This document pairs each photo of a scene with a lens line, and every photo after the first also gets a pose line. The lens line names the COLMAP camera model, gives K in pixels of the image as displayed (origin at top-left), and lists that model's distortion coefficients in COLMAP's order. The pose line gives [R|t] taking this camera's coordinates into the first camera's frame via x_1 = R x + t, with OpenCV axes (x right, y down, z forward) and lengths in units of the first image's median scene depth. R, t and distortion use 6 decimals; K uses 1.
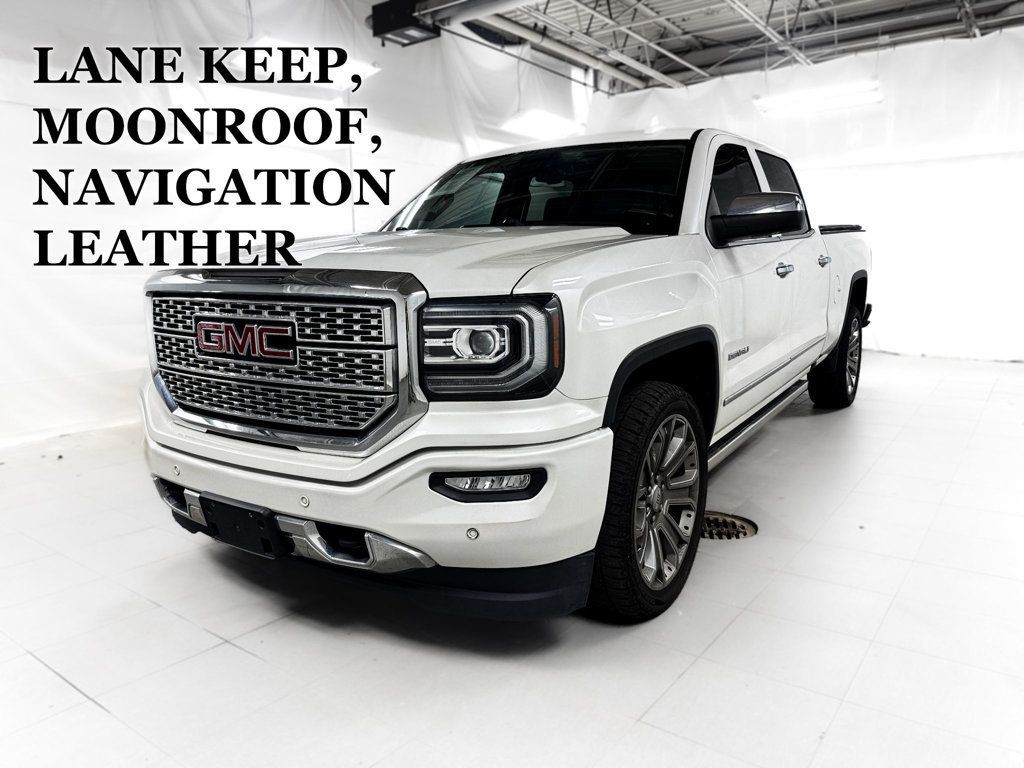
lens RADIAL K [[770.9, 0, 512.0], [0, 770.9, 384.0], [0, 0, 1]] dist [0.045200, -0.002124]
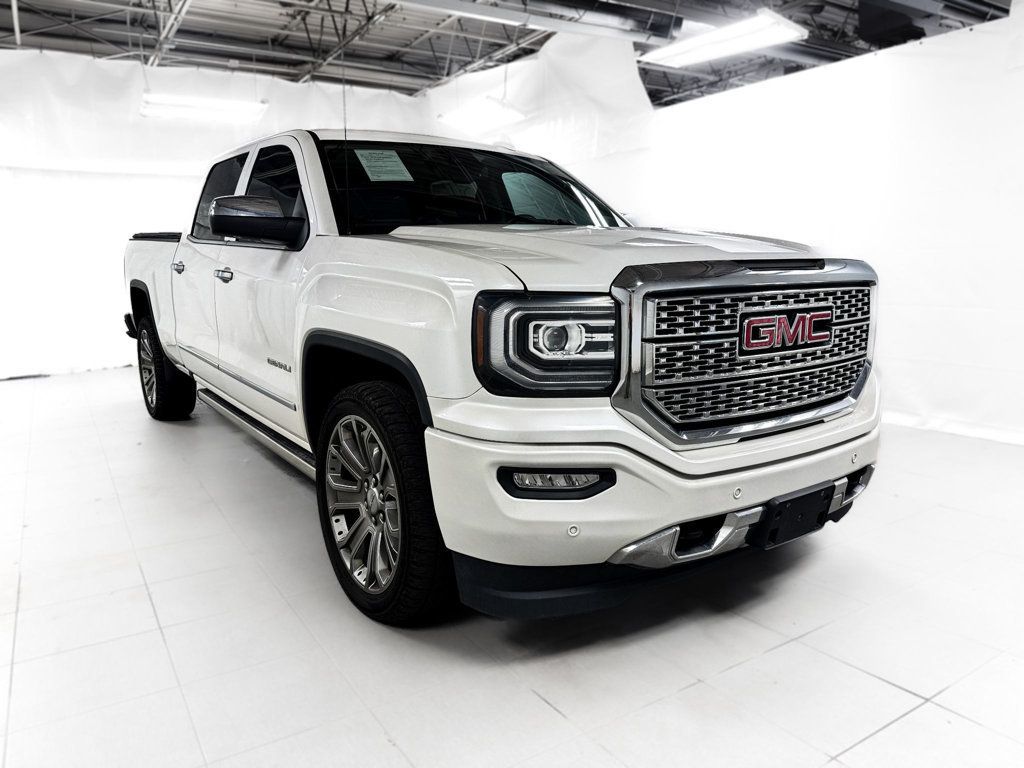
lens RADIAL K [[762.5, 0, 512.0], [0, 762.5, 384.0], [0, 0, 1]] dist [0.033381, -0.011540]
pose [[0.346854, -0.149344, 0.925953, -1.414580], [0.162368, 0.981897, 0.097545, -0.145093], [-0.923758, 0.116511, 0.364823, 0.989214]]
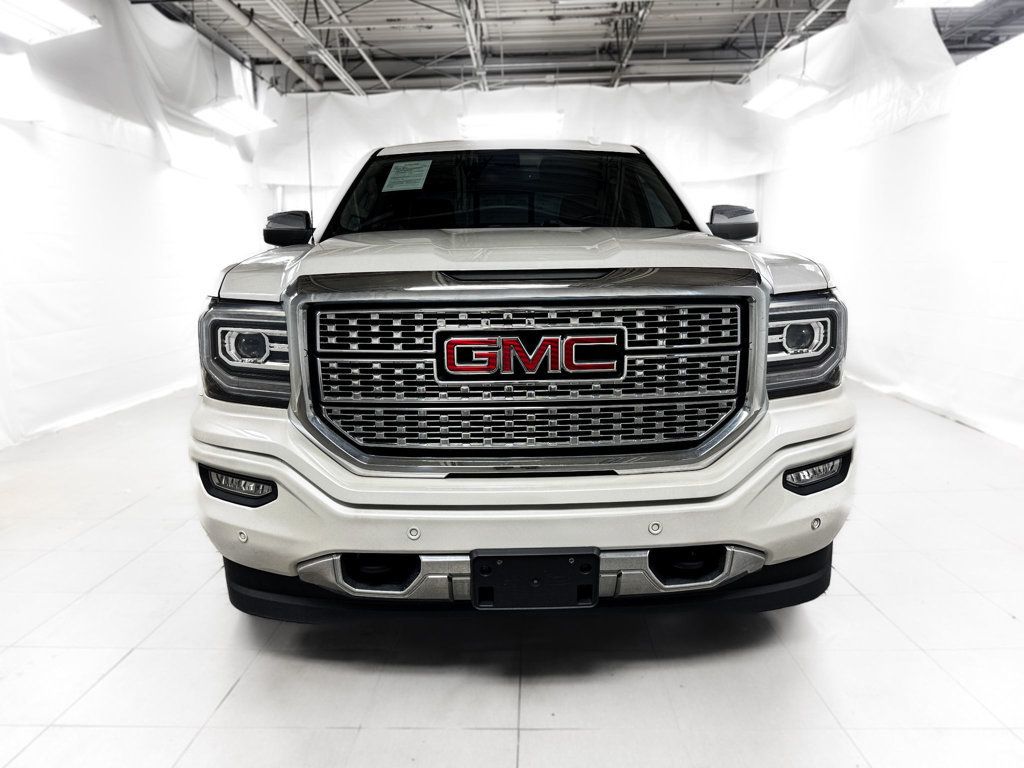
lens RADIAL K [[762.5, 0, 512.0], [0, 762.5, 384.0], [0, 0, 1]] dist [0.033381, -0.011540]
pose [[0.819614, -0.094925, 0.564997, -0.837456], [0.100881, 0.994682, 0.020774, -0.045879], [-0.563964, 0.039971, 0.824831, 0.343050]]
